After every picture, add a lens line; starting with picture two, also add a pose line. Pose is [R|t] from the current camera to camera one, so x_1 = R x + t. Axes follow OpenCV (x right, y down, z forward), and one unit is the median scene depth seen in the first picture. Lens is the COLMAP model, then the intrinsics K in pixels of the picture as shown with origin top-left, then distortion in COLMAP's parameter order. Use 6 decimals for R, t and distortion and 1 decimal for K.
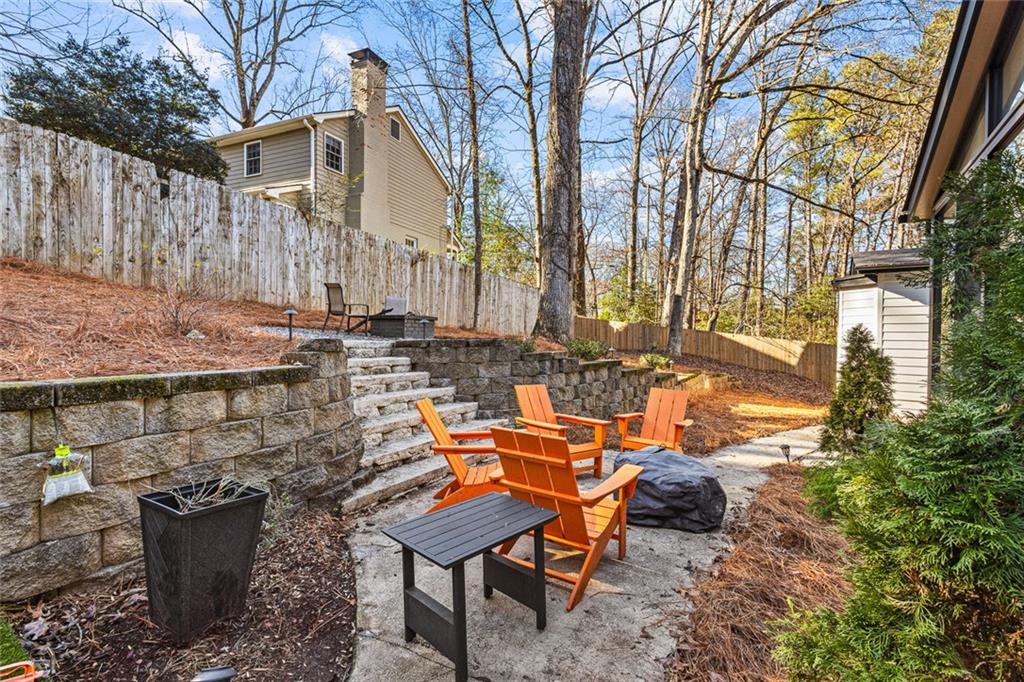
lens RADIAL K [[459.9, 0, 498.1], [0, 459.9, 338.2], [0, 0, 1]] dist [0.002316, 0.000297]
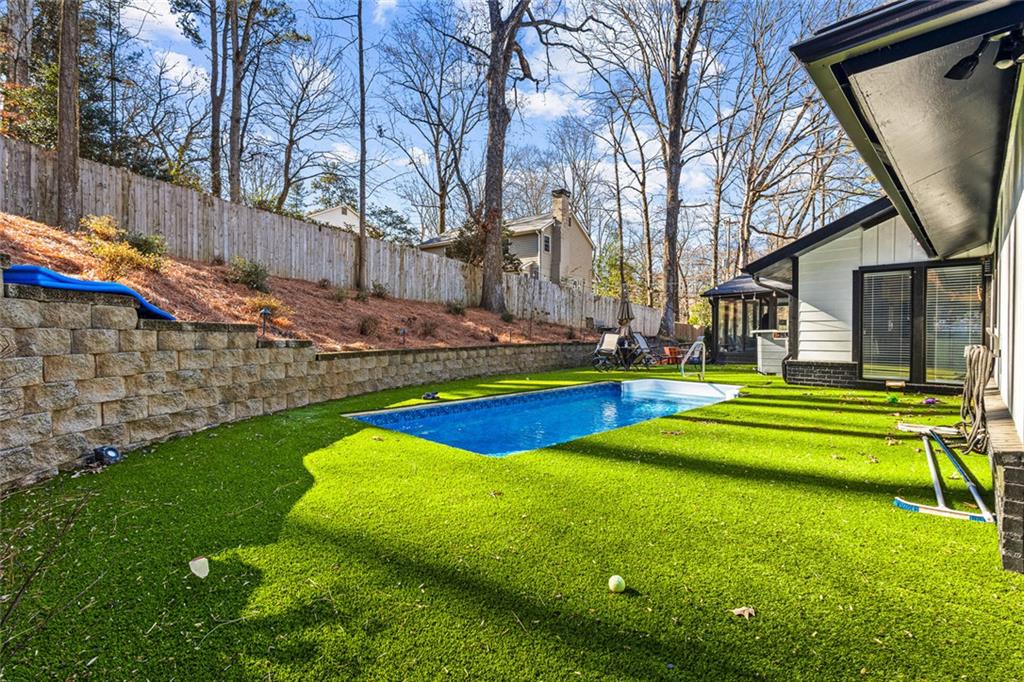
lens RADIAL K [[459.9, 0, 498.1], [0, 459.9, 338.2], [0, 0, 1]] dist [0.002316, 0.000297]
pose [[0.983218, -0.004533, -0.182377, -0.149580], [0.005535, 0.999972, 0.004985, -0.001912], [0.182350, -0.005911, 0.983216, -0.743578]]
